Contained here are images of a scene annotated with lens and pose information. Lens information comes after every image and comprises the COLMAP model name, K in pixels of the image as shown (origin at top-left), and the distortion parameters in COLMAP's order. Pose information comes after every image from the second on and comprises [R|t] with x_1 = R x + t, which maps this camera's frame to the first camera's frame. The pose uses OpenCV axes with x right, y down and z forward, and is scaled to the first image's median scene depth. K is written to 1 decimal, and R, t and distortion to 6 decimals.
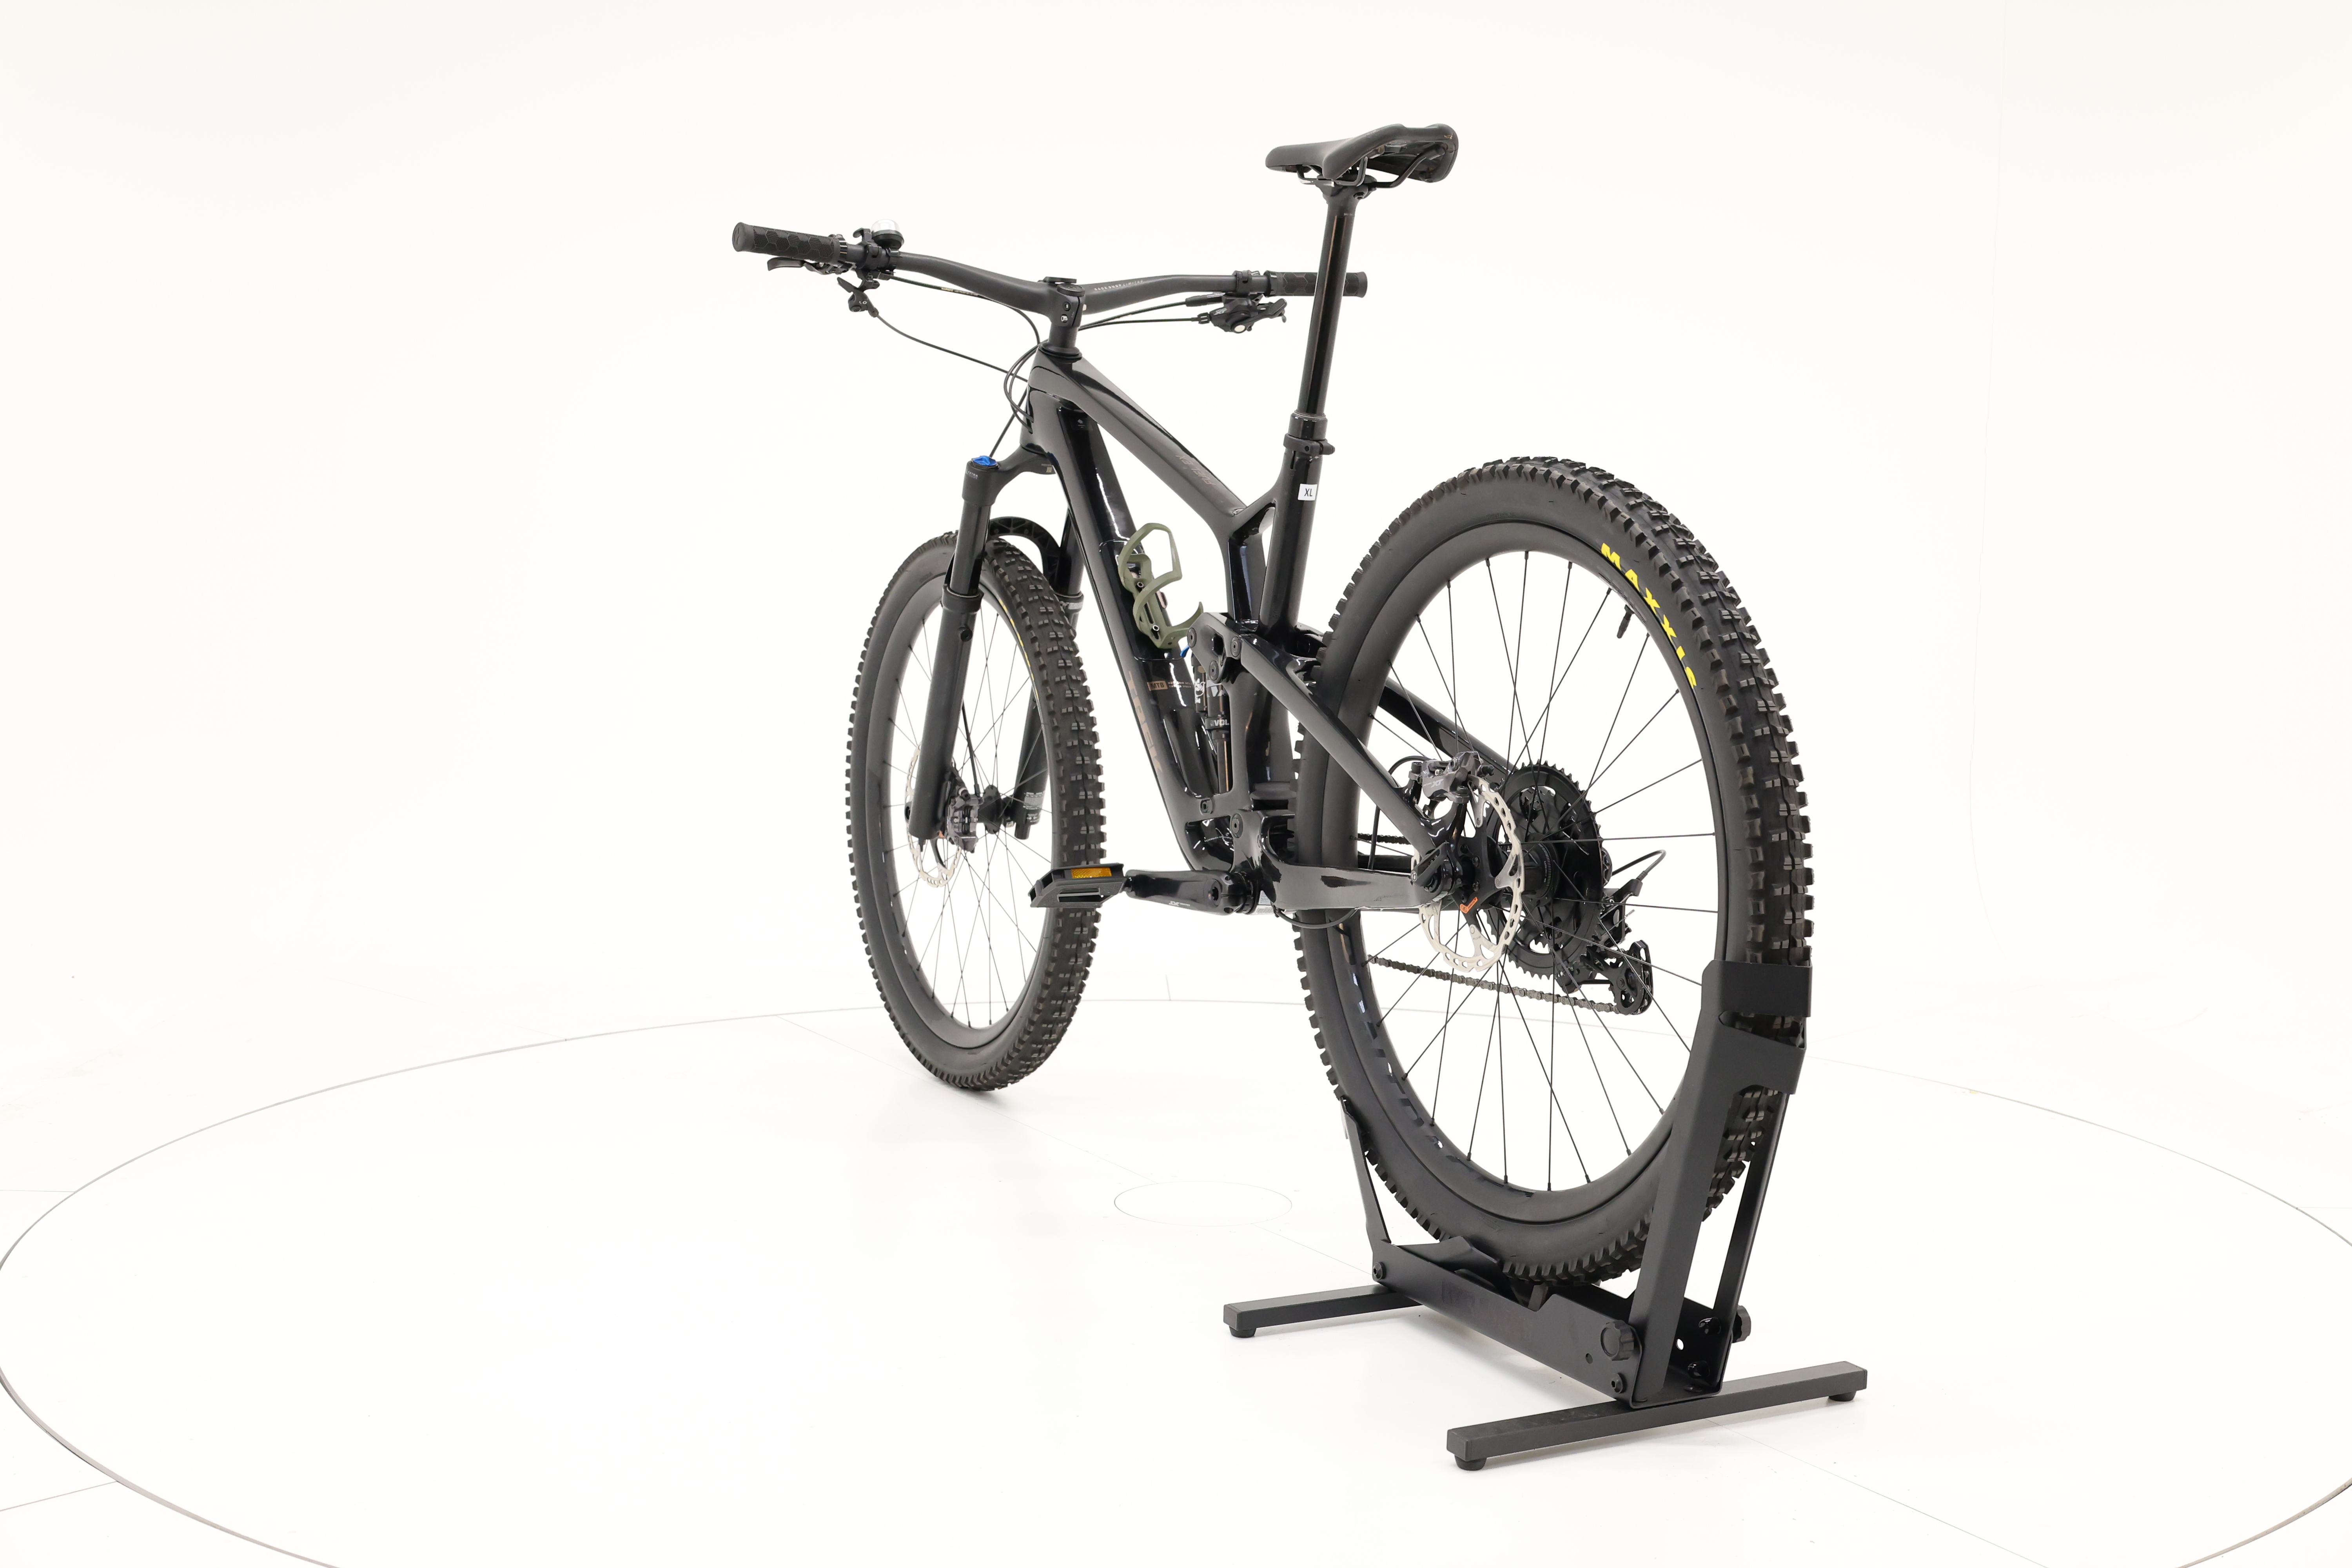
lens RADIAL K [[2646.9, 0, 1186.3], [0, 2646.9, 786.8], [0, 0, 1]] dist [0.030616, 0.000000]
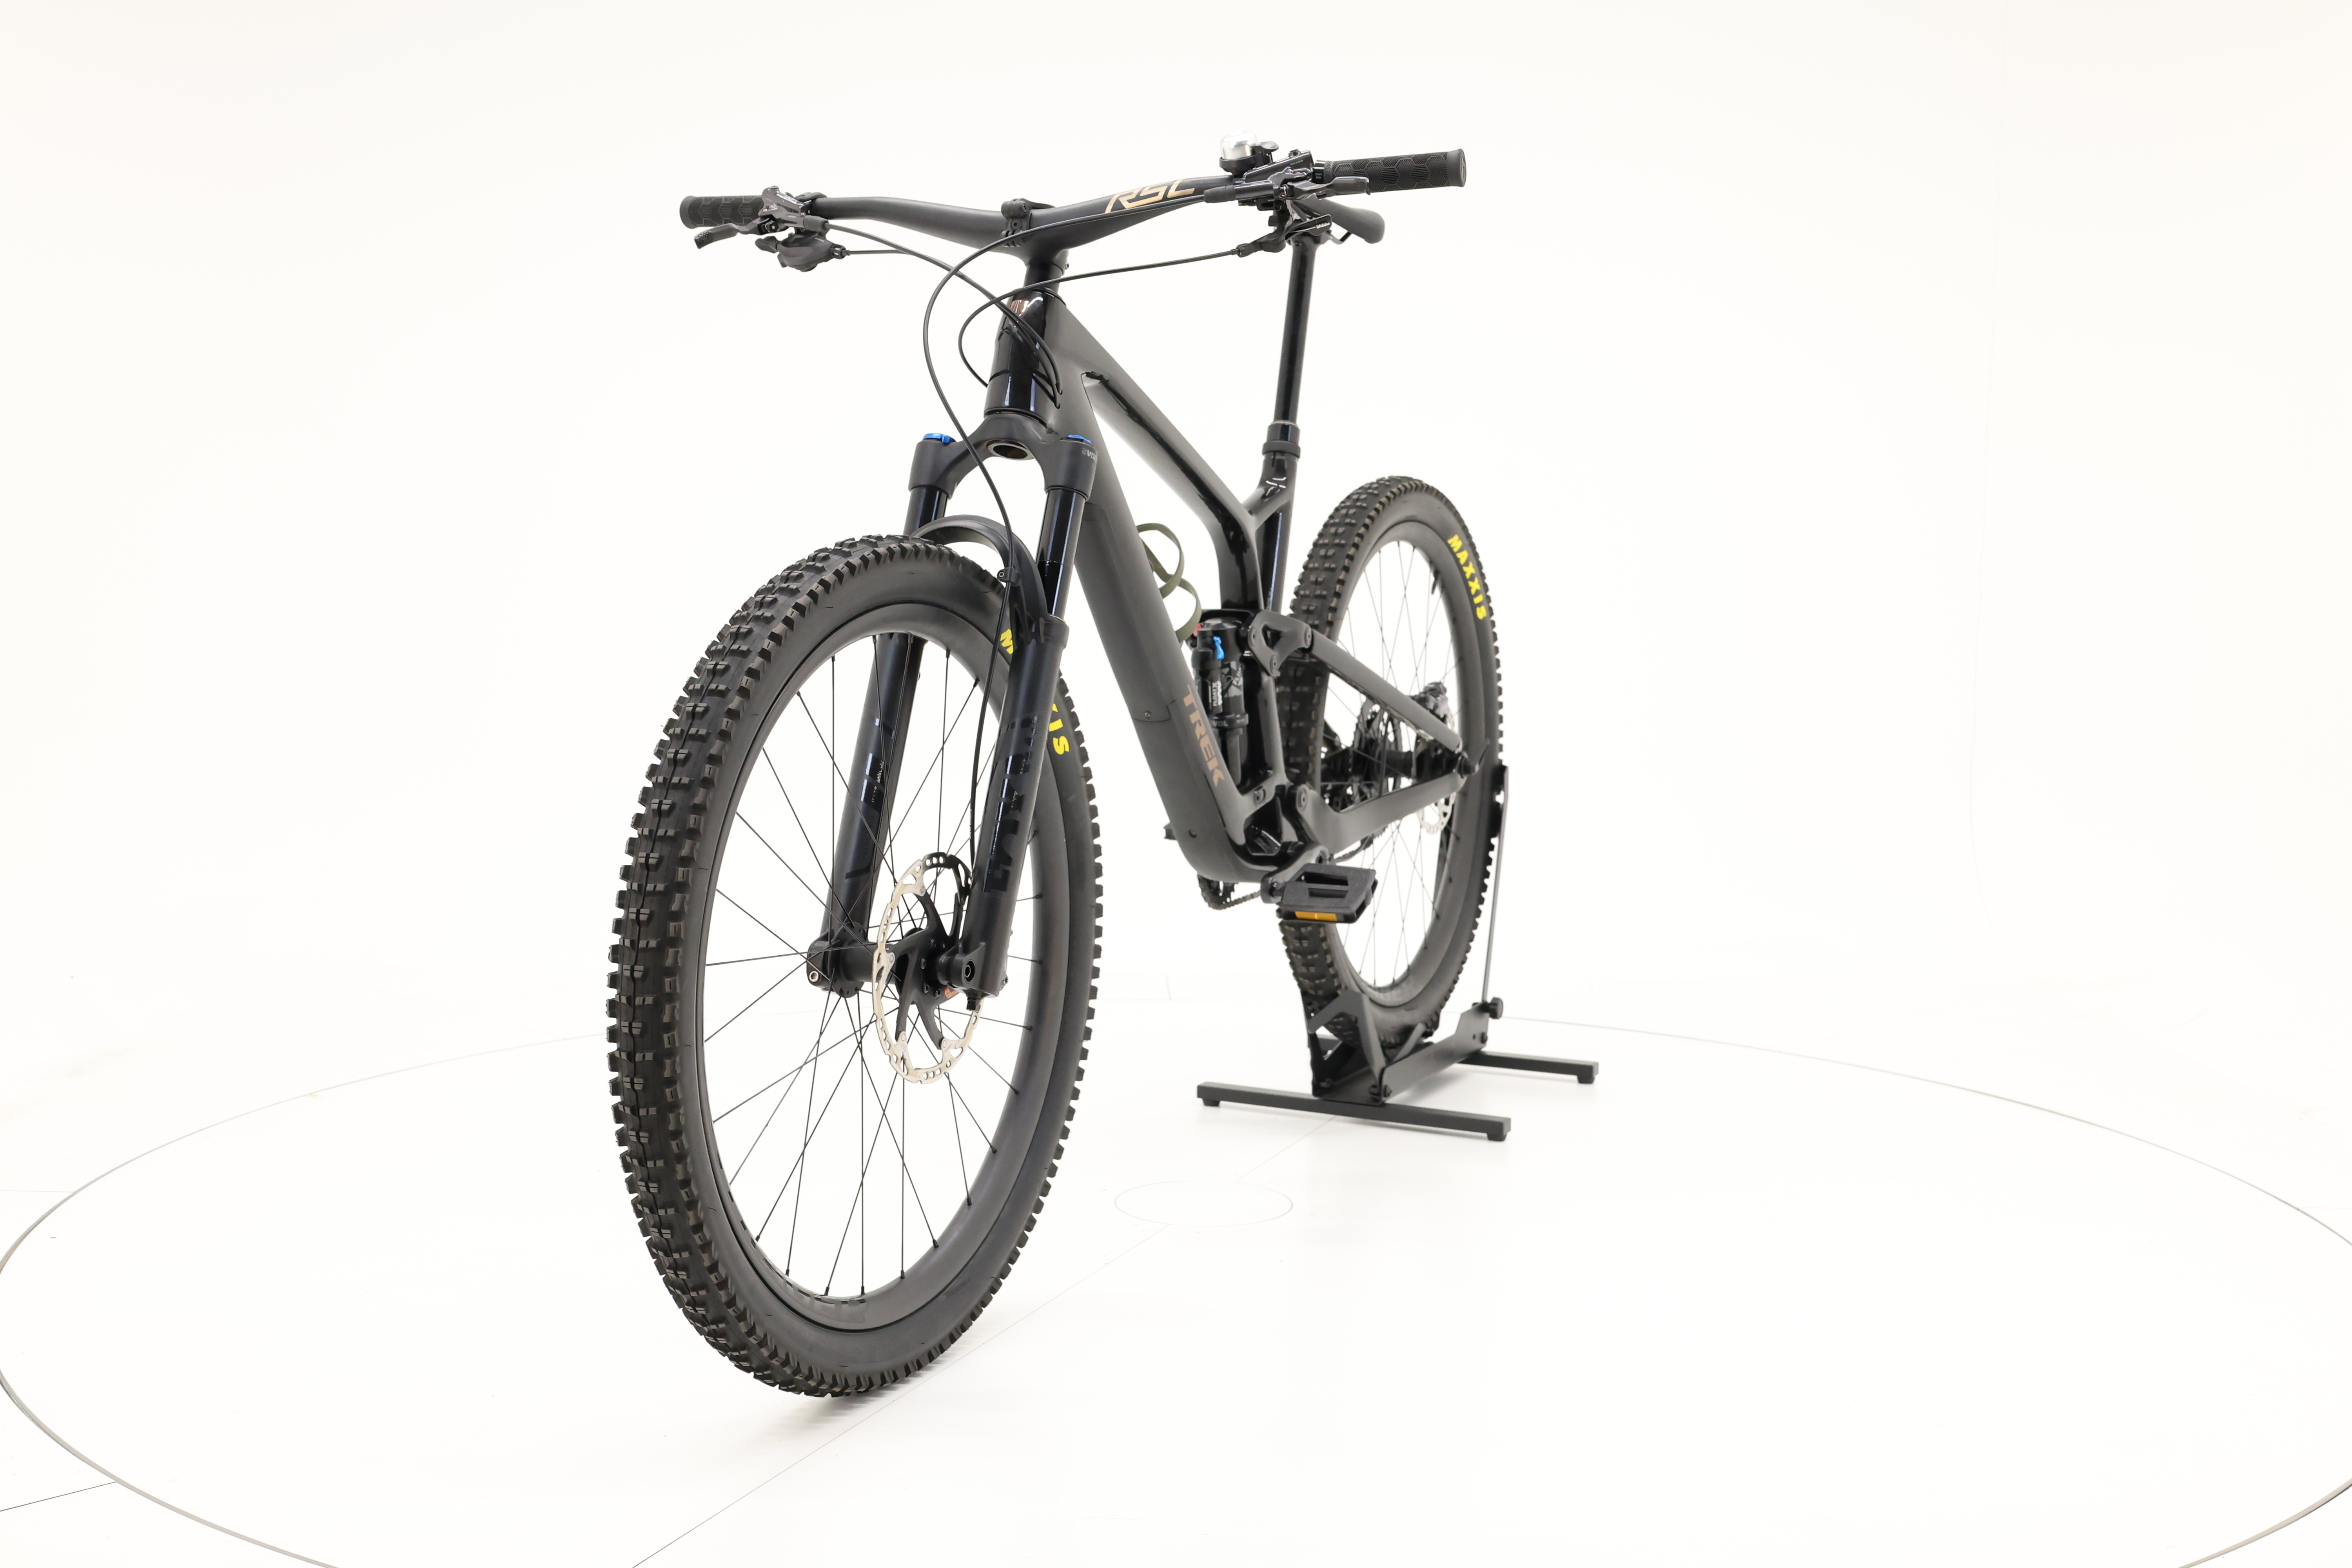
lens RADIAL K [[2646.9, 0, 1173.3], [0, 2646.9, 798.7], [0, 0, 1]] dist [0.030616, 0.000000]
pose [[-0.601706, -0.106066, 0.791644, -0.753357], [0.057716, 0.982779, 0.175542, -0.167114], [-0.796630, 0.151315, -0.585222, 1.553477]]
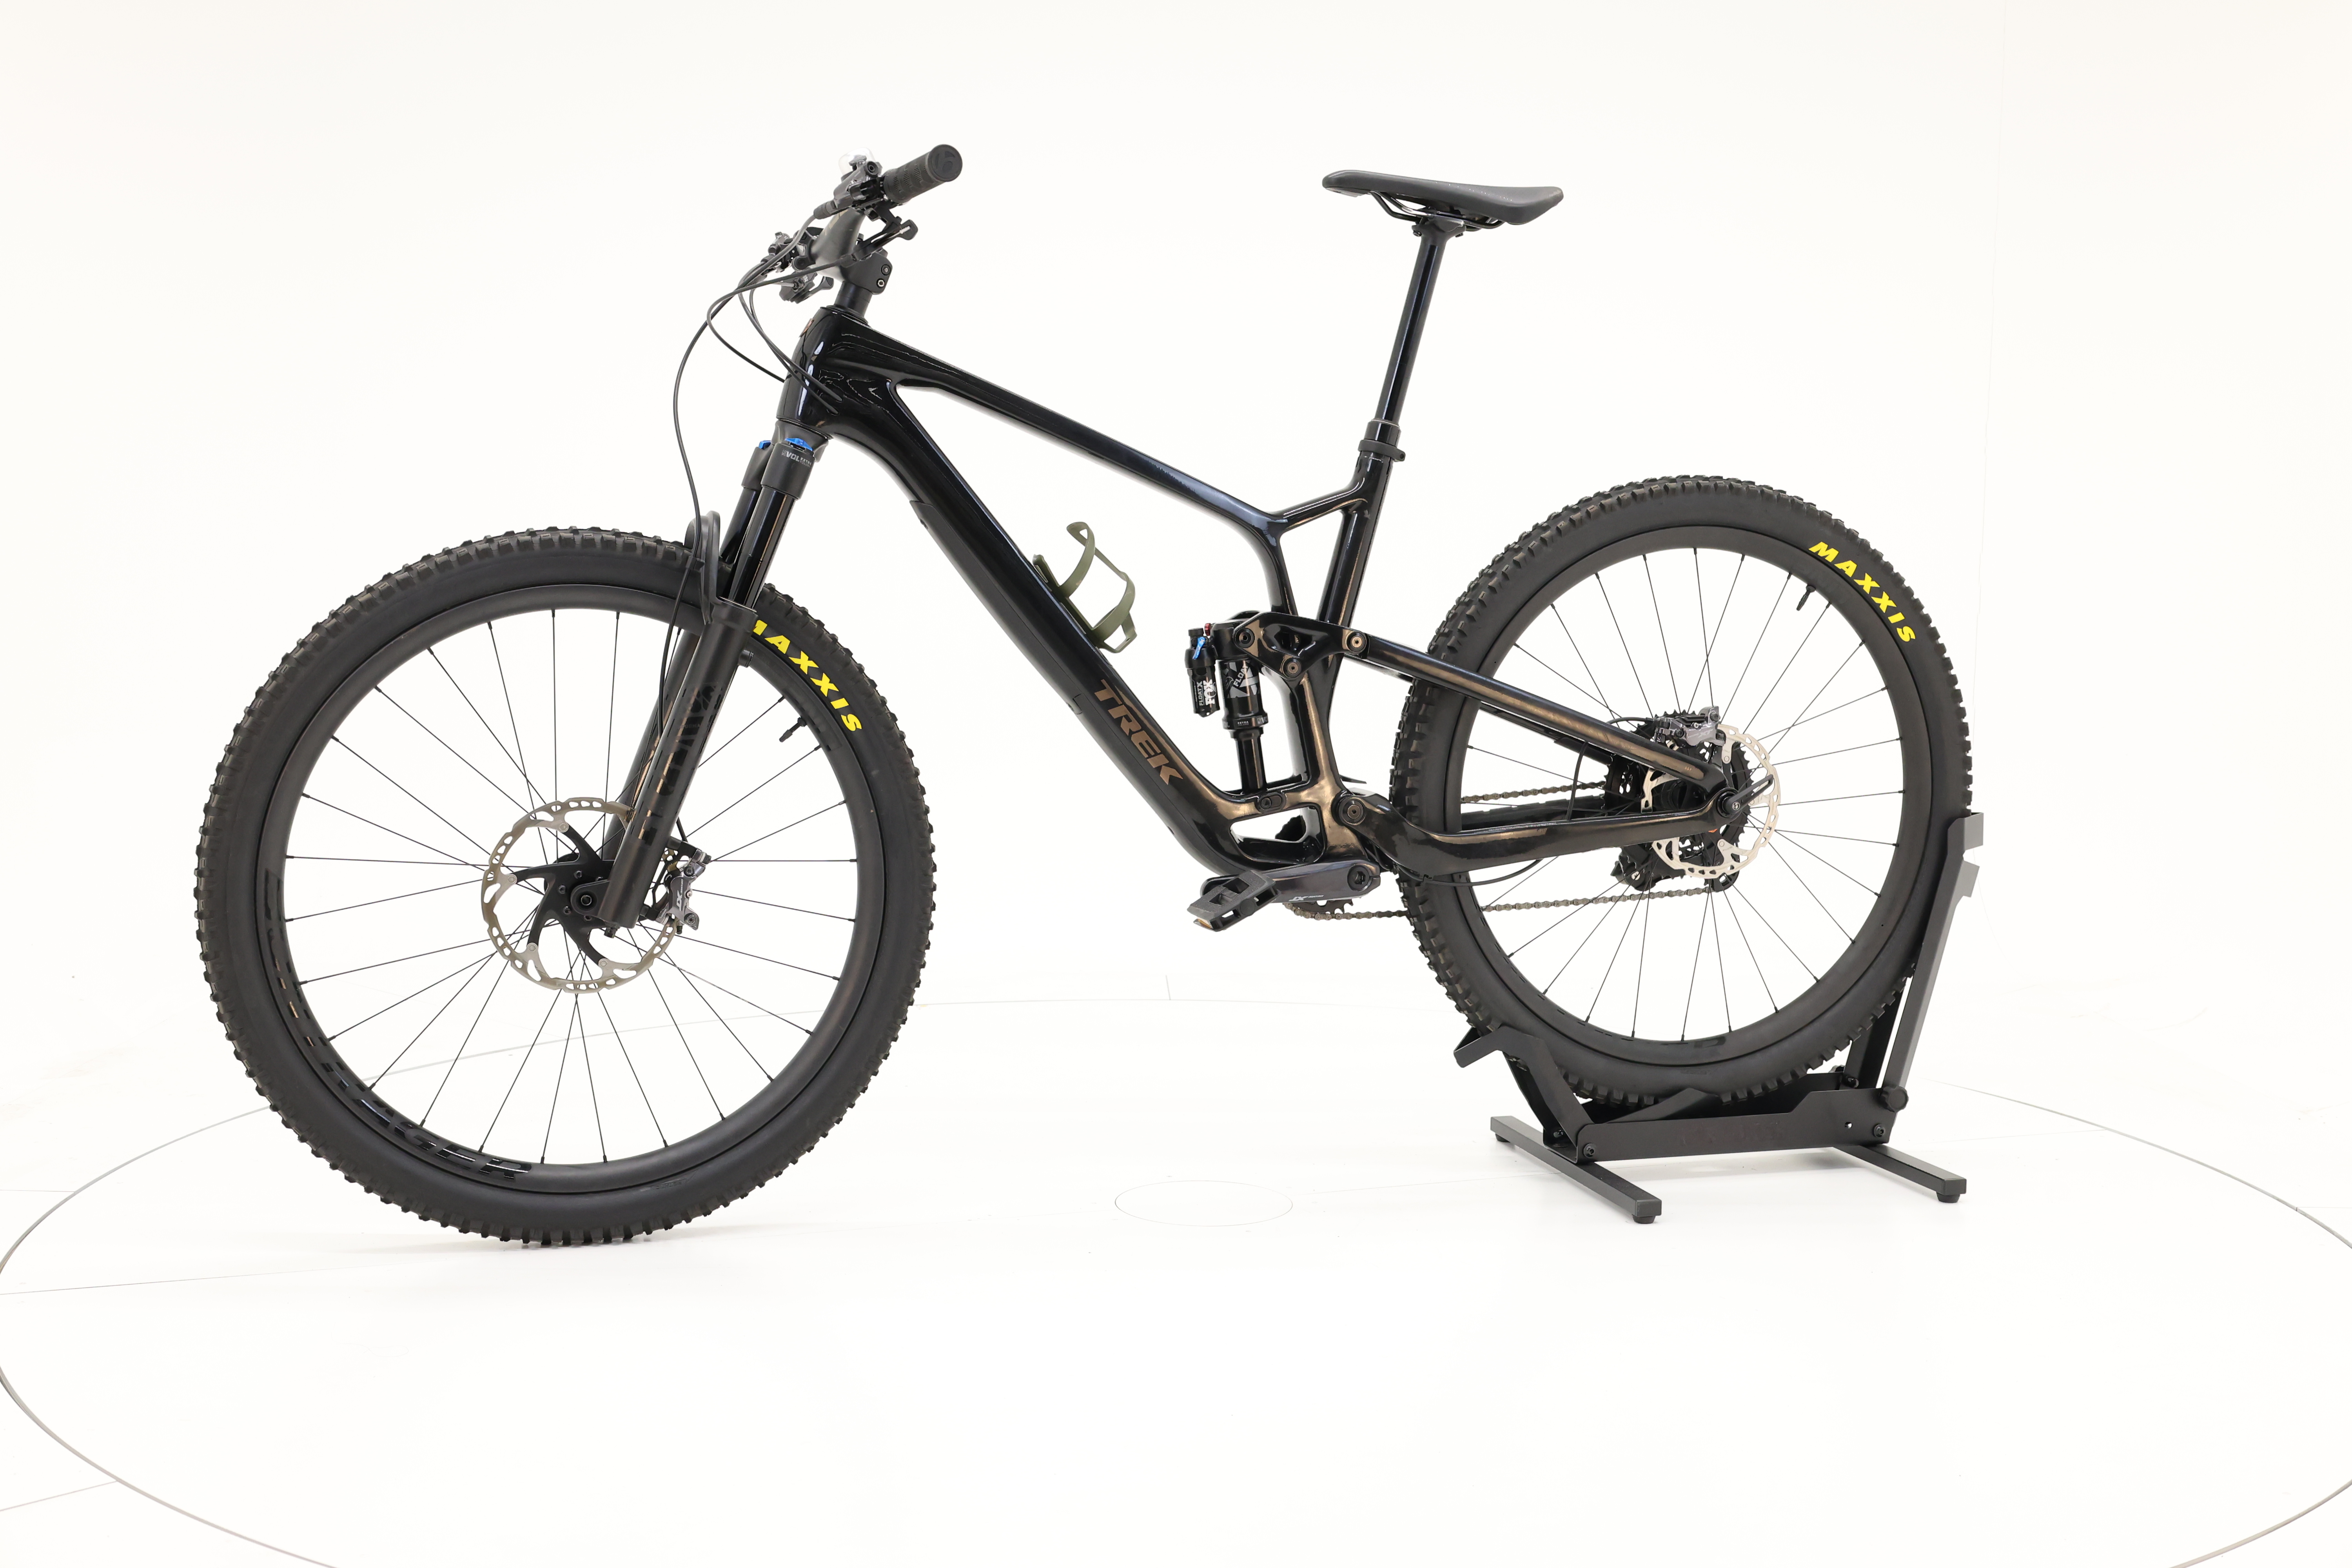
lens RADIAL K [[2646.9, 0, 1199.7], [0, 2646.9, 780.9], [0, 0, 1]] dist [0.030616, 0.000000]
pose [[0.182716, -0.104087, 0.977641, -0.943857], [0.085359, 0.992305, 0.089695, -0.089541], [-0.979453, 0.067062, 0.190194, 0.791752]]
